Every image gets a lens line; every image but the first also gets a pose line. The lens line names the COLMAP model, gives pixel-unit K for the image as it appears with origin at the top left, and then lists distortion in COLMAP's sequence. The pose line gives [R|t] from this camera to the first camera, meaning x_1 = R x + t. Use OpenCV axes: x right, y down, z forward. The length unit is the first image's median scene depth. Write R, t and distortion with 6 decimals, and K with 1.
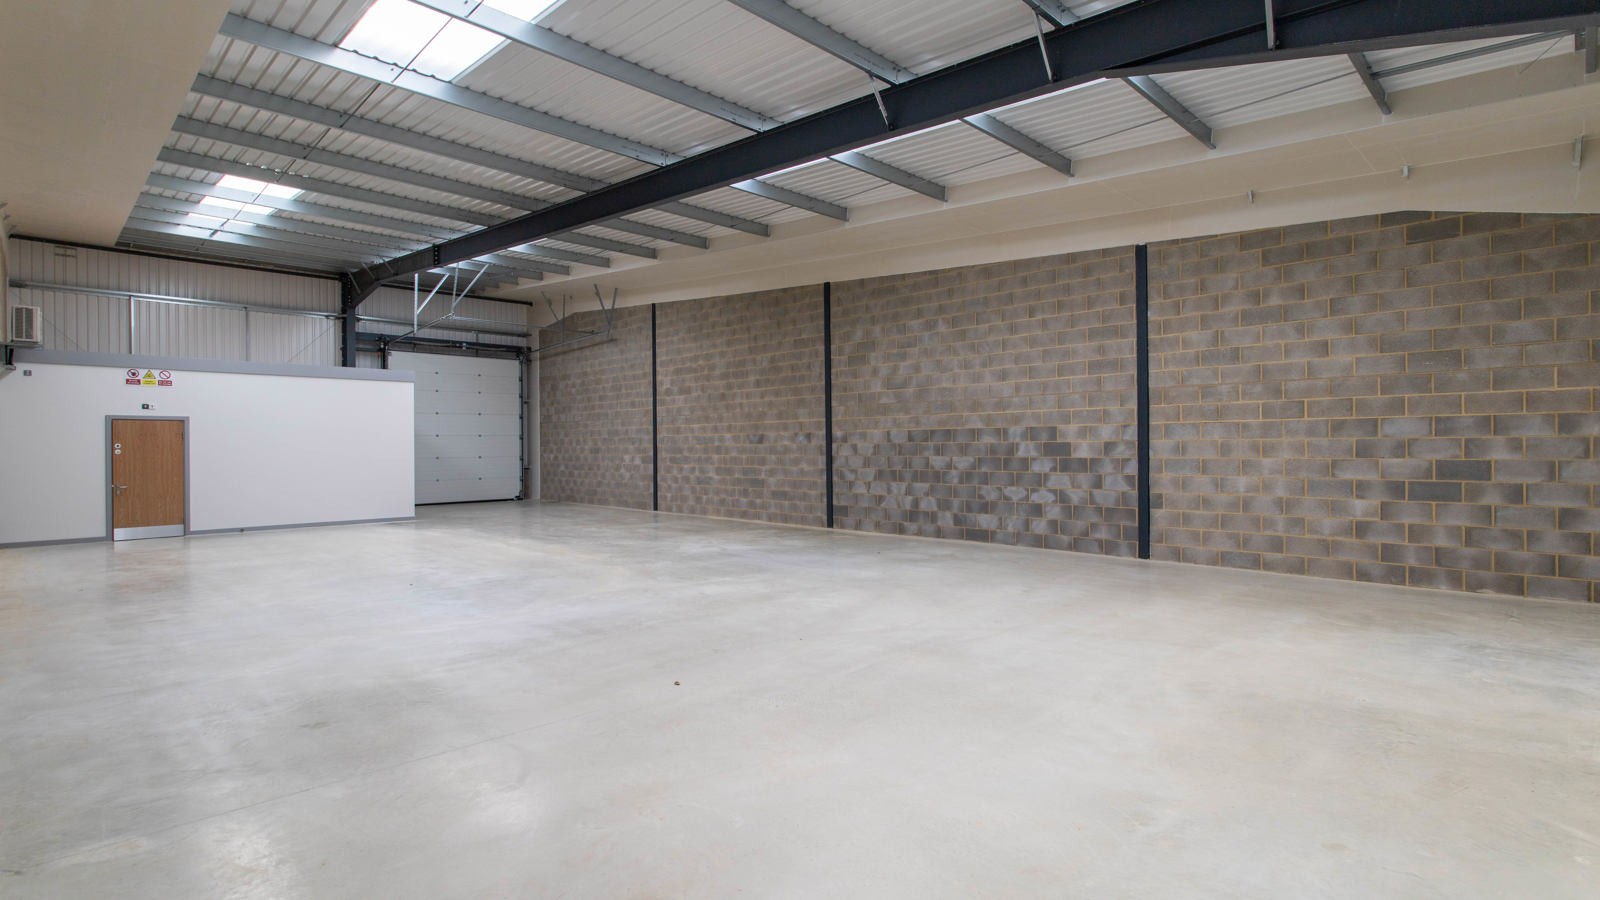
lens RADIAL K [[766.3, 0, 802.0], [0, 766.3, 442.4], [0, 0, 1]] dist [0.004922, 0.001141]
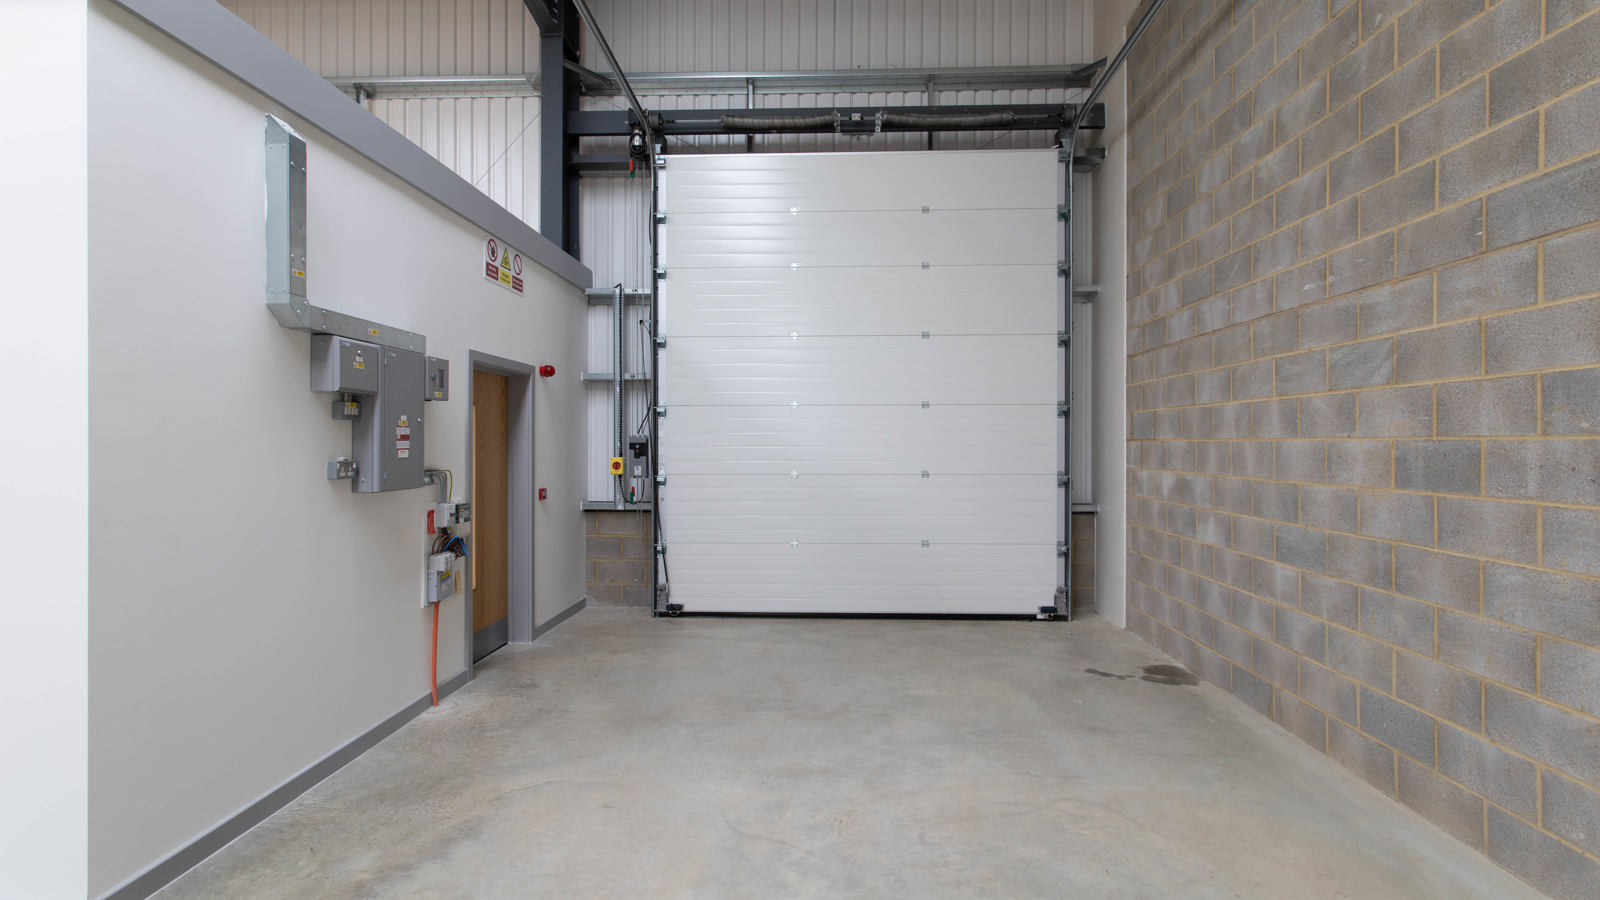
lens RADIAL K [[777.0, 0, 798.3], [0, 777.0, 446.8], [0, 0, 1]] dist [0.003587, 0.000216]
pose [[0.693121, 0.011695, -0.720726, -0.238812], [-0.003747, 0.999913, 0.012622, 0.004811], [0.720811, -0.006048, 0.693105, 0.776730]]
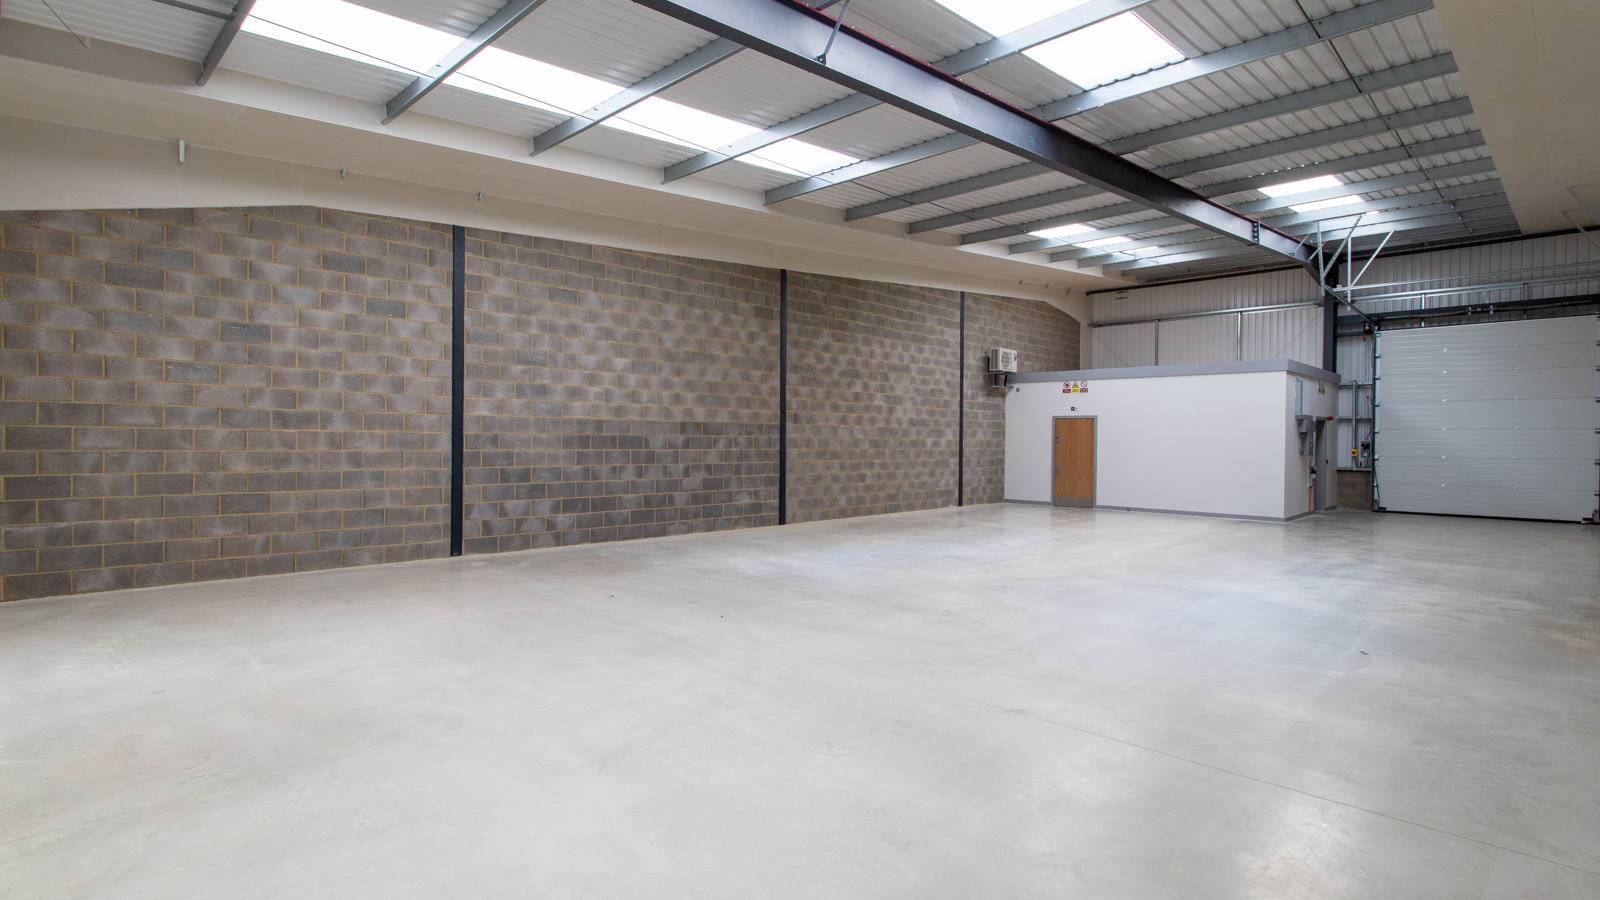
lens RADIAL K [[777.0, 0, 798.3], [0, 777.0, 446.8], [0, 0, 1]] dist [0.003587, 0.000216]
pose [[0.021359, 0.018065, -0.999609, 0.318560], [-0.005628, 0.999823, 0.017949, -0.001137], [0.999756, 0.005242, 0.021457, 0.314849]]
